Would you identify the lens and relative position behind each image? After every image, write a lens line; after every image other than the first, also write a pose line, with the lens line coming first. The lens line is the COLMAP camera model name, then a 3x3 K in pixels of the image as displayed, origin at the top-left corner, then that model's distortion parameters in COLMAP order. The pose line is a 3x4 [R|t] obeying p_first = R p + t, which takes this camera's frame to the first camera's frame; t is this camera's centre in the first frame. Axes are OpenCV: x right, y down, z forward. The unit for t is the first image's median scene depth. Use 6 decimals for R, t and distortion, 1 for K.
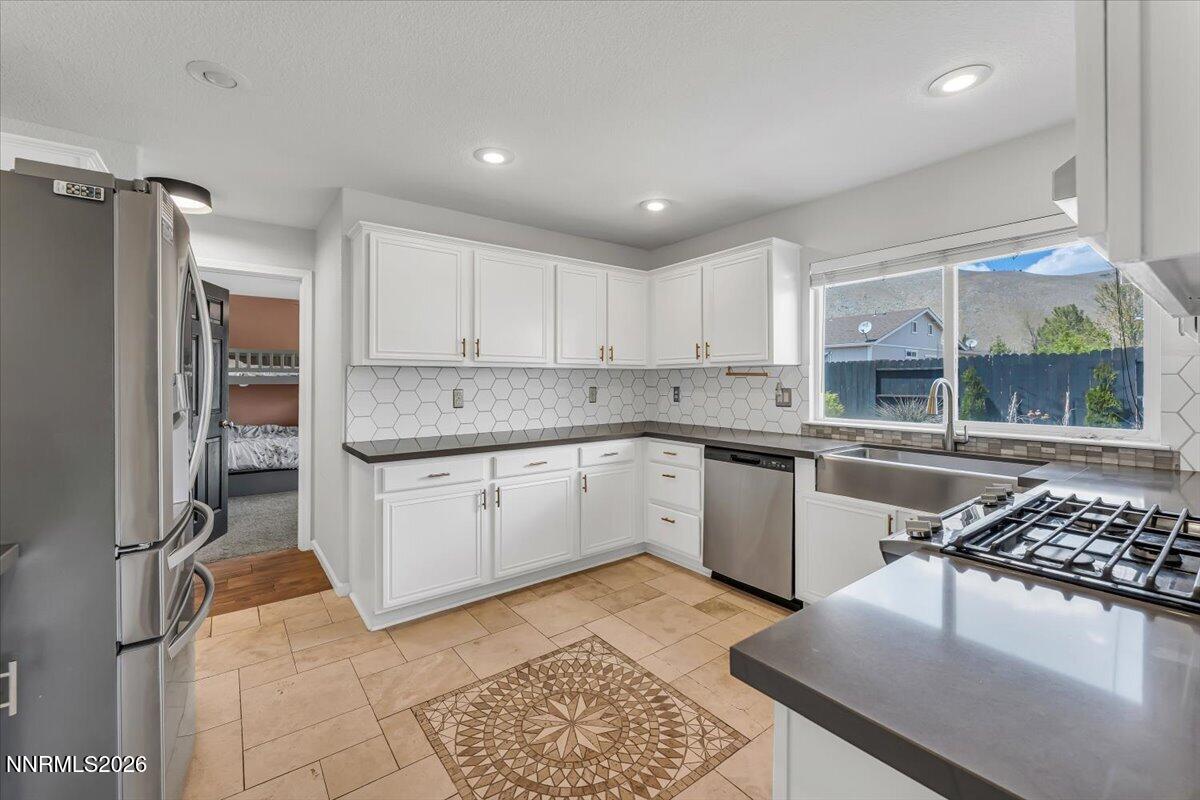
lens RADIAL K [[488.8, 0, 588.1], [0, 488.8, 381.7], [0, 0, 1]] dist [-0.007402, 0.000476]
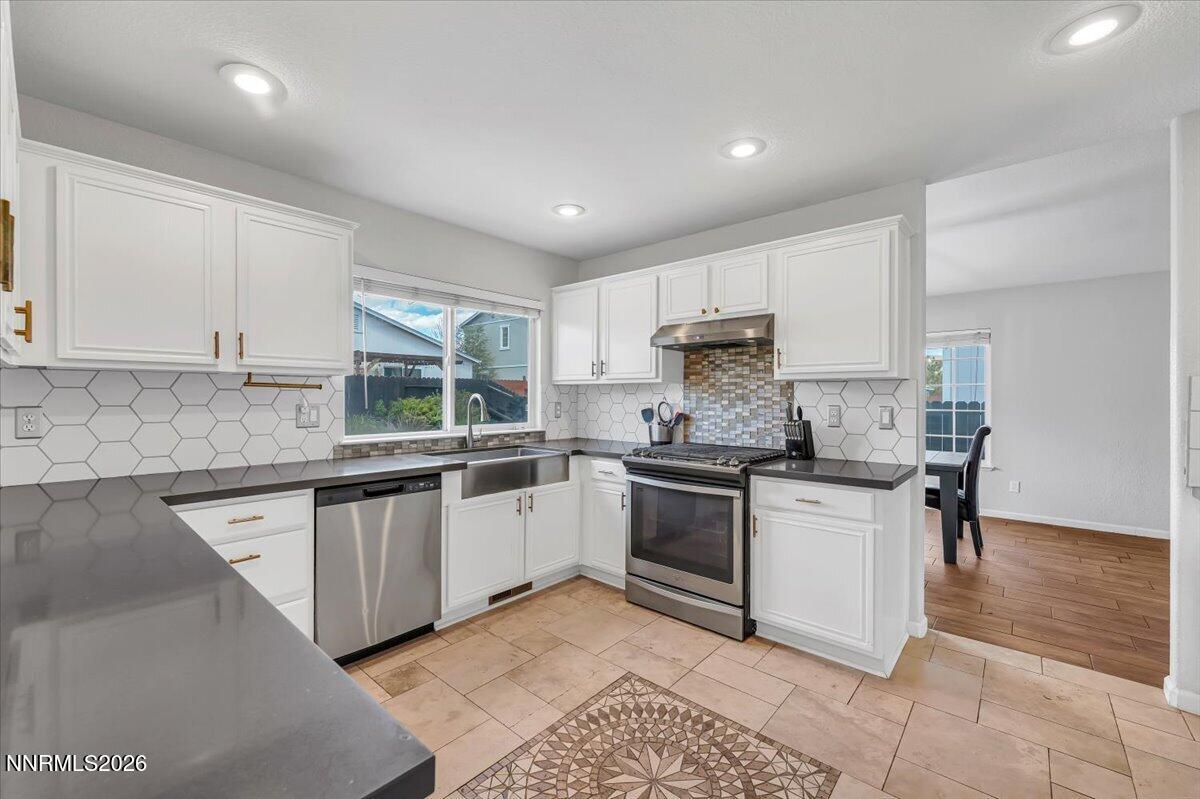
lens RADIAL K [[488.8, 0, 599.1], [0, 488.8, 396.5], [0, 0, 1]] dist [-0.007402, 0.000476]
pose [[-0.210261, 0.001565, 0.977644, -0.810802], [-0.001495, 0.999997, -0.001923, 0.002195], [-0.977644, -0.001866, -0.210258, 1.185195]]
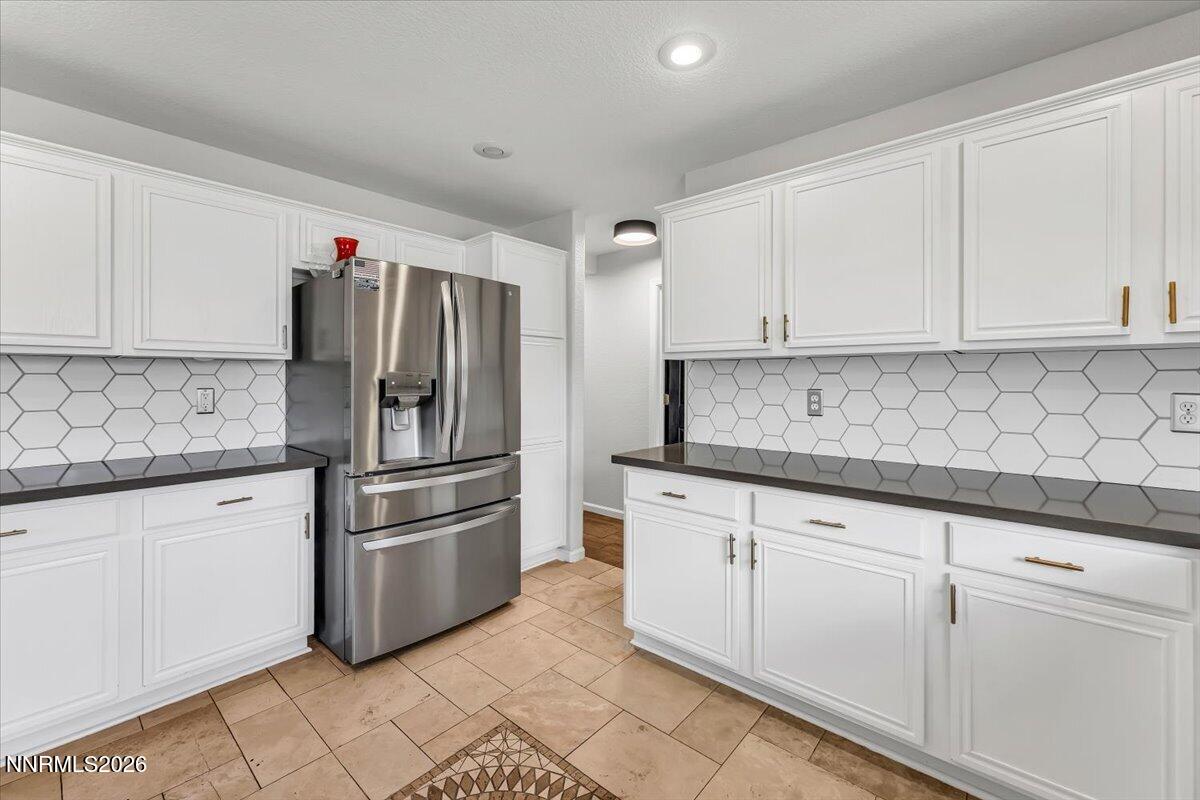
lens RADIAL K [[488.8, 0, 600.4], [0, 488.8, 380.1], [0, 0, 1]] dist [-0.007402, 0.000476]
pose [[0.216825, 0.007030, -0.976185, 0.340533], [-0.004692, 0.999970, 0.006159, 0.000161], [0.976199, 0.003245, 0.216852, 0.550654]]
